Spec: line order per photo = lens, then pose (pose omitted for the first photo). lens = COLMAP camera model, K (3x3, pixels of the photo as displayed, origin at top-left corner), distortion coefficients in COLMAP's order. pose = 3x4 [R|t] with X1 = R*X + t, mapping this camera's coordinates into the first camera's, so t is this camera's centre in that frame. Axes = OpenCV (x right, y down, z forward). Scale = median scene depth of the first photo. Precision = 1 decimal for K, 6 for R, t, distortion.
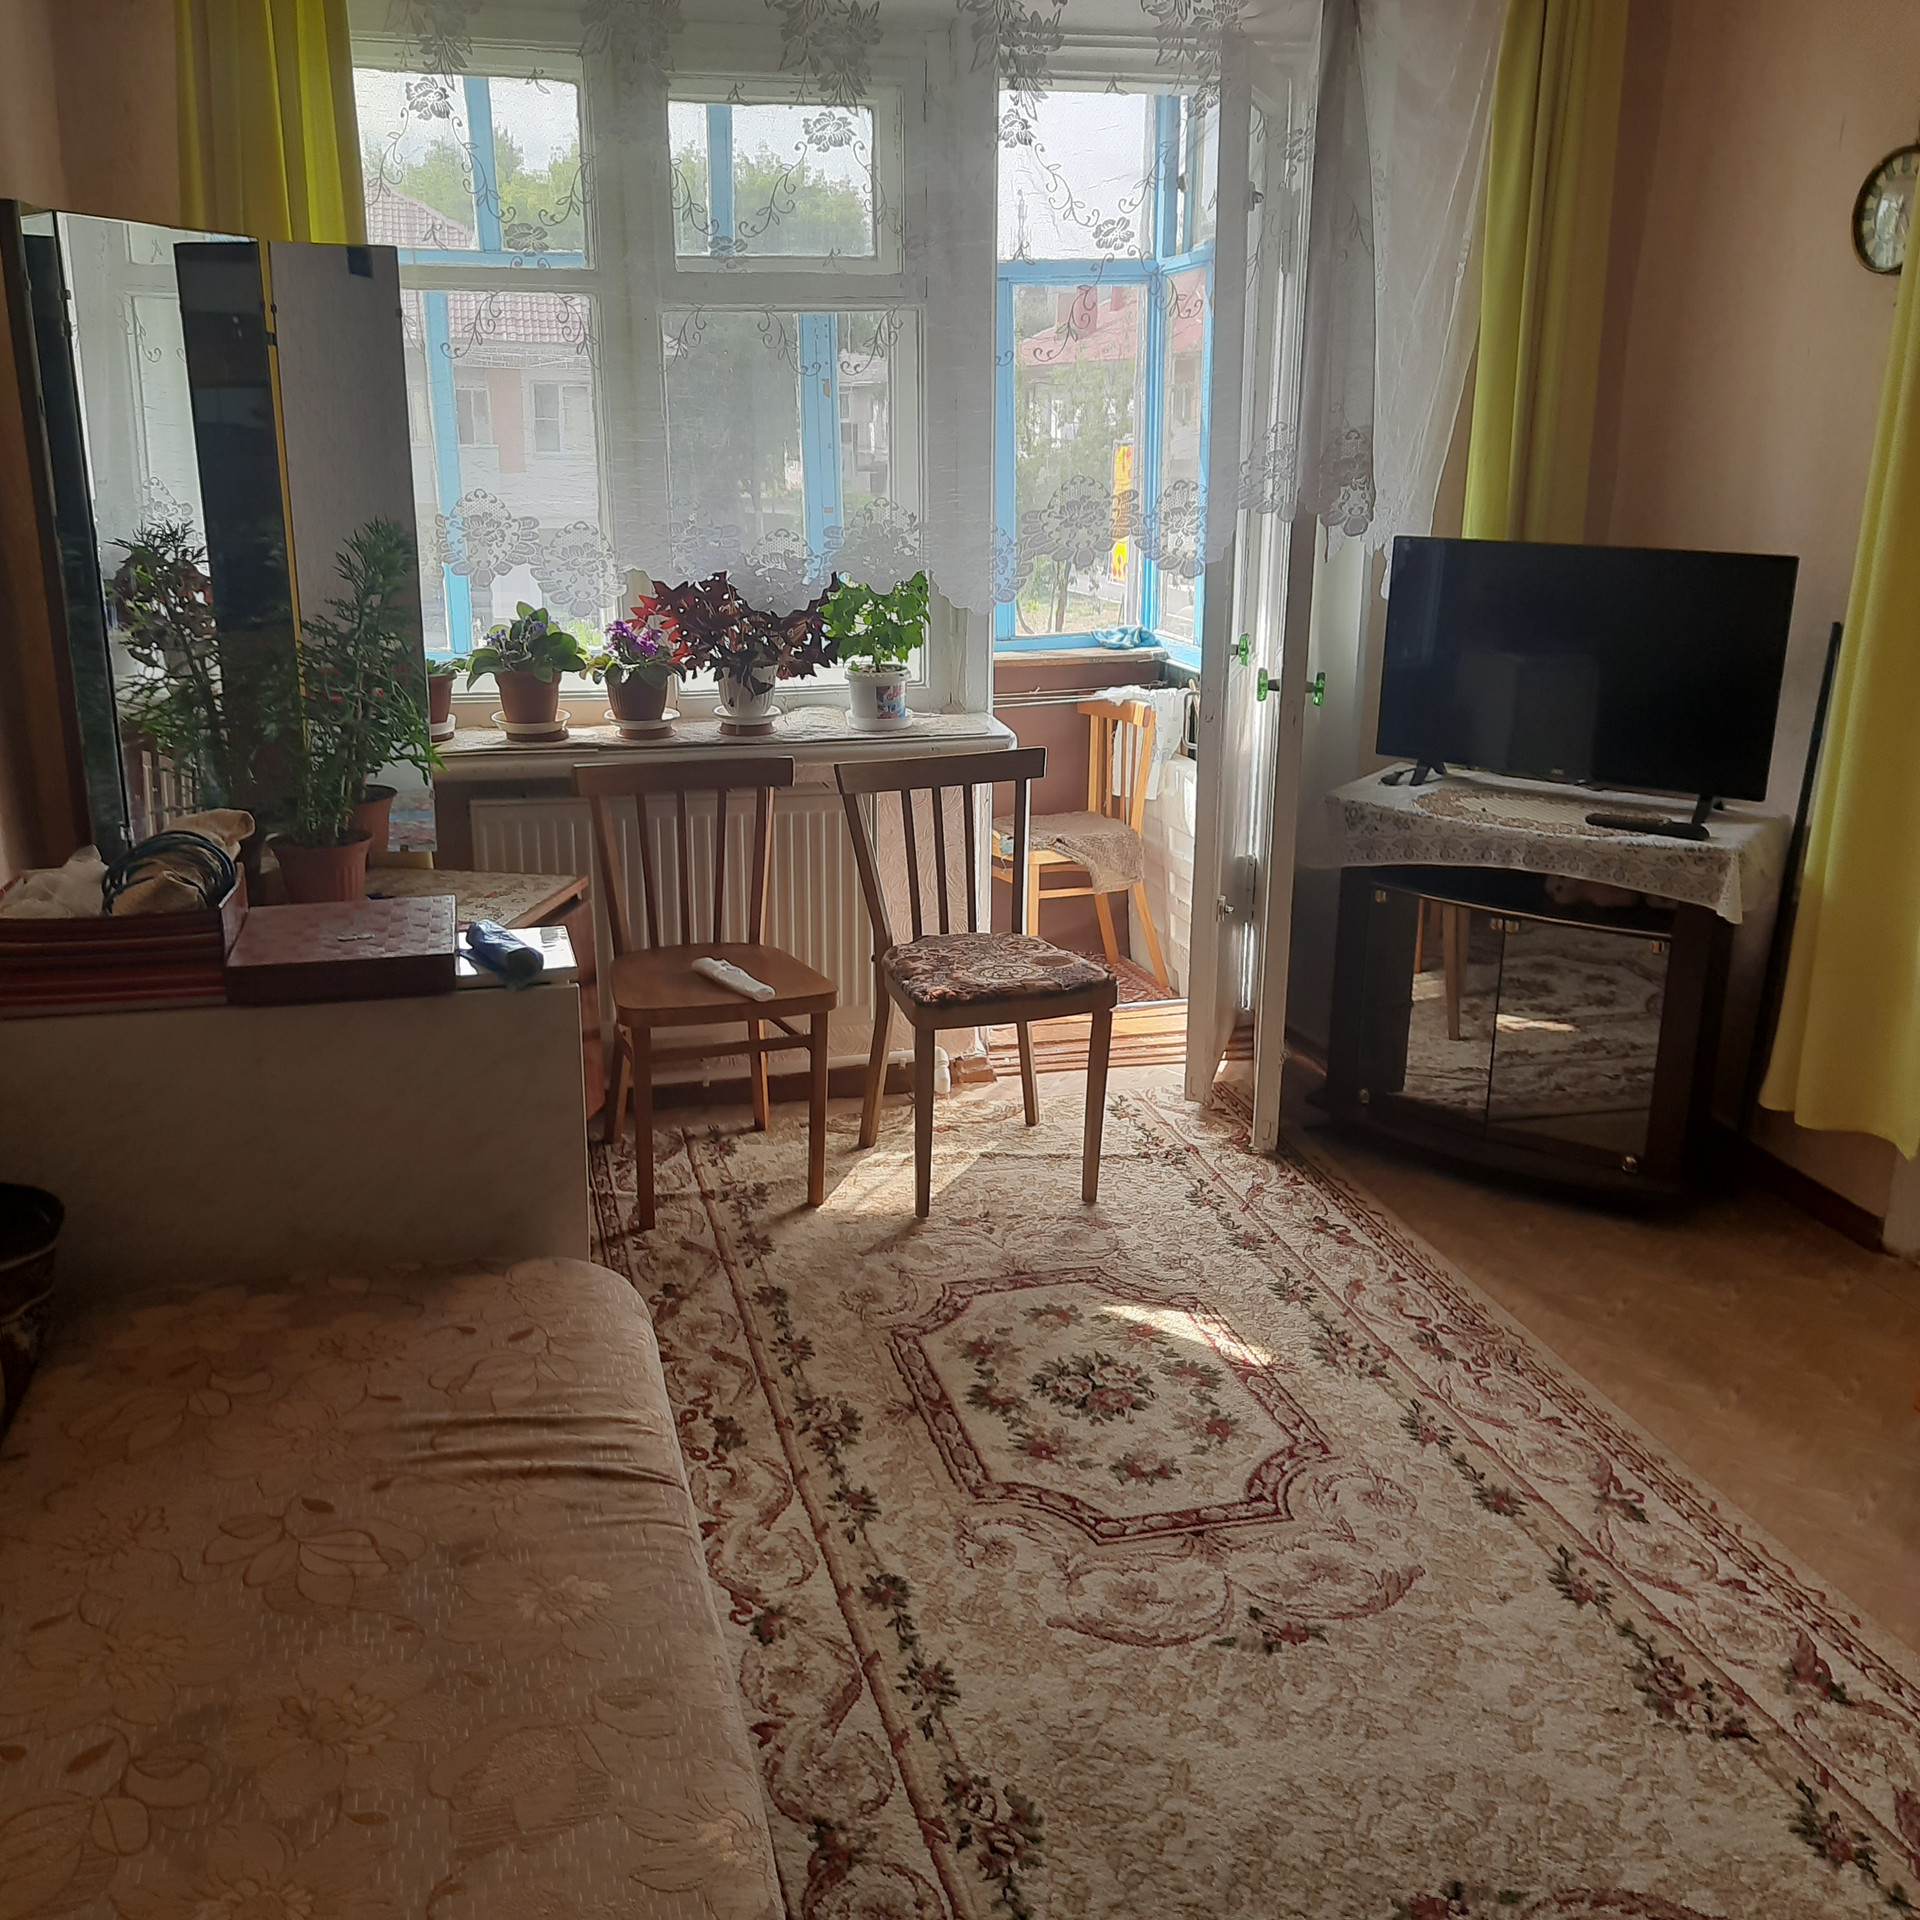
lens RADIAL K [[1854.6, 0, 957.1], [0, 1854.6, 952.8], [0, 0, 1]] dist [0.026315, 0.000000]
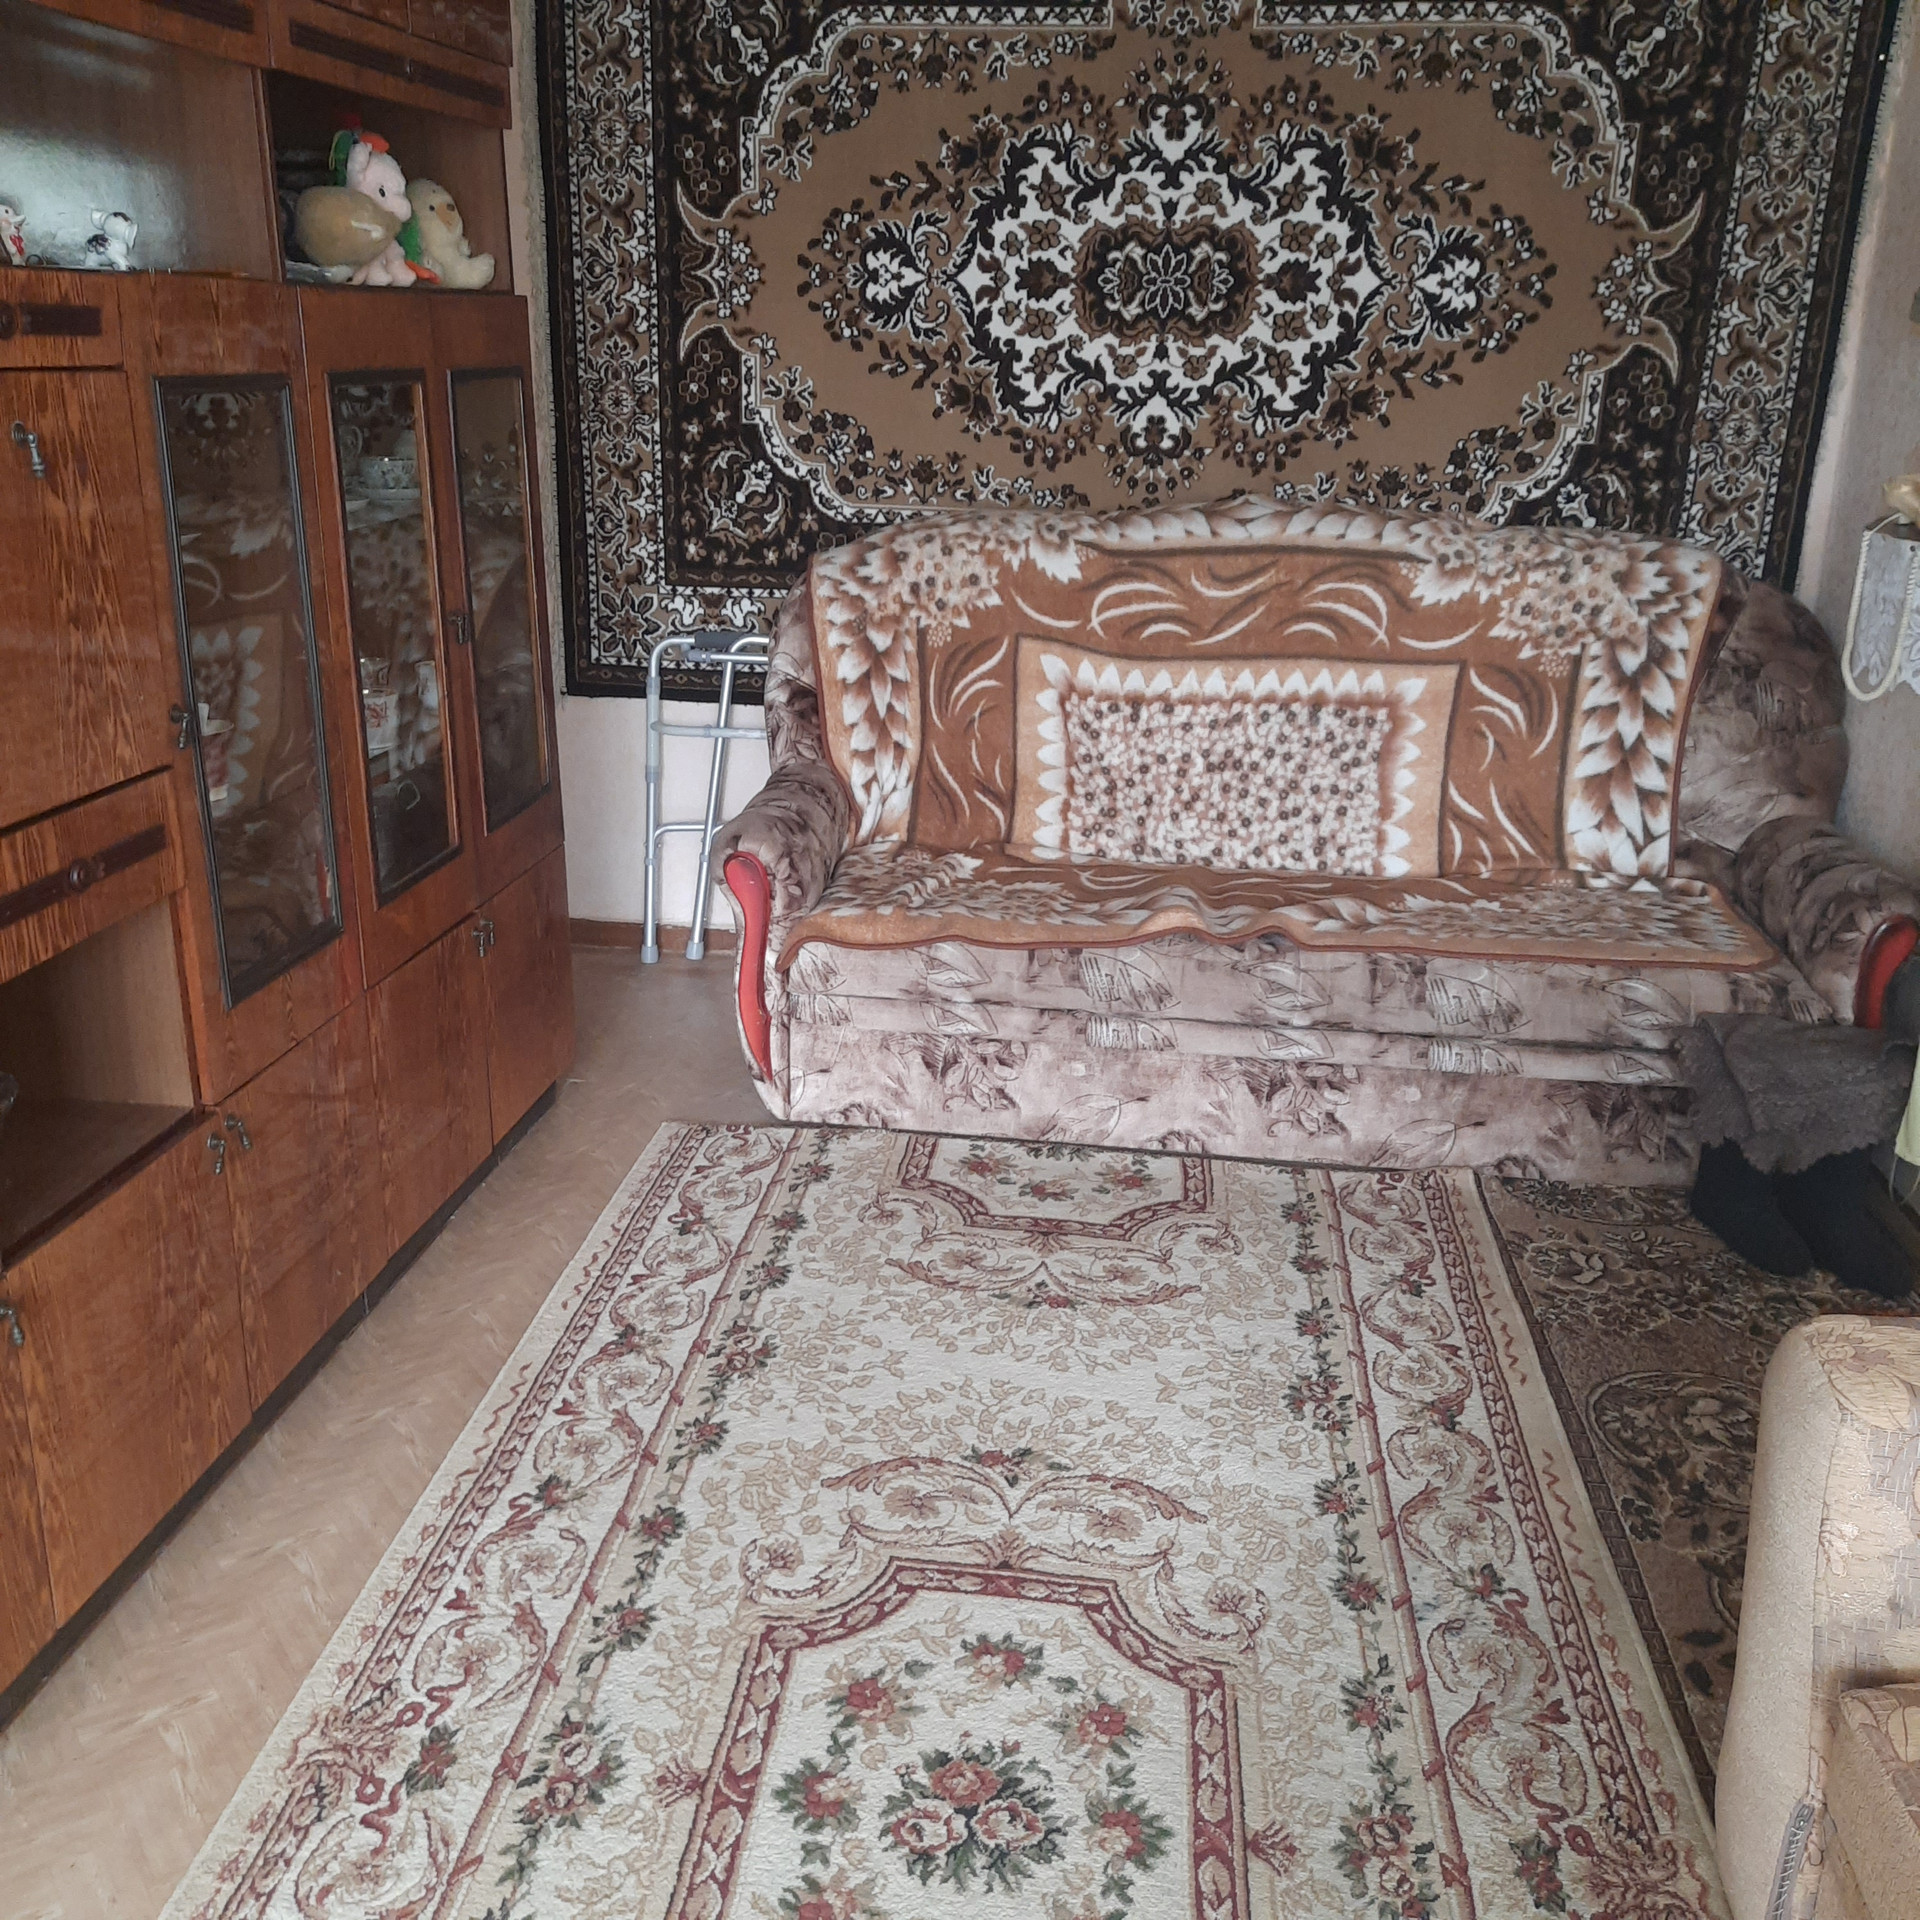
lens RADIAL K [[1854.6, 0, 962.1], [0, 1854.6, 959.0], [0, 0, 1]] dist [0.026315, 0.000000]
pose [[-0.926690, -0.155620, 0.342094, -0.111794], [0.075107, 0.815198, 0.574292, -0.431447], [-0.368245, 0.557885, -0.743747, 1.418160]]
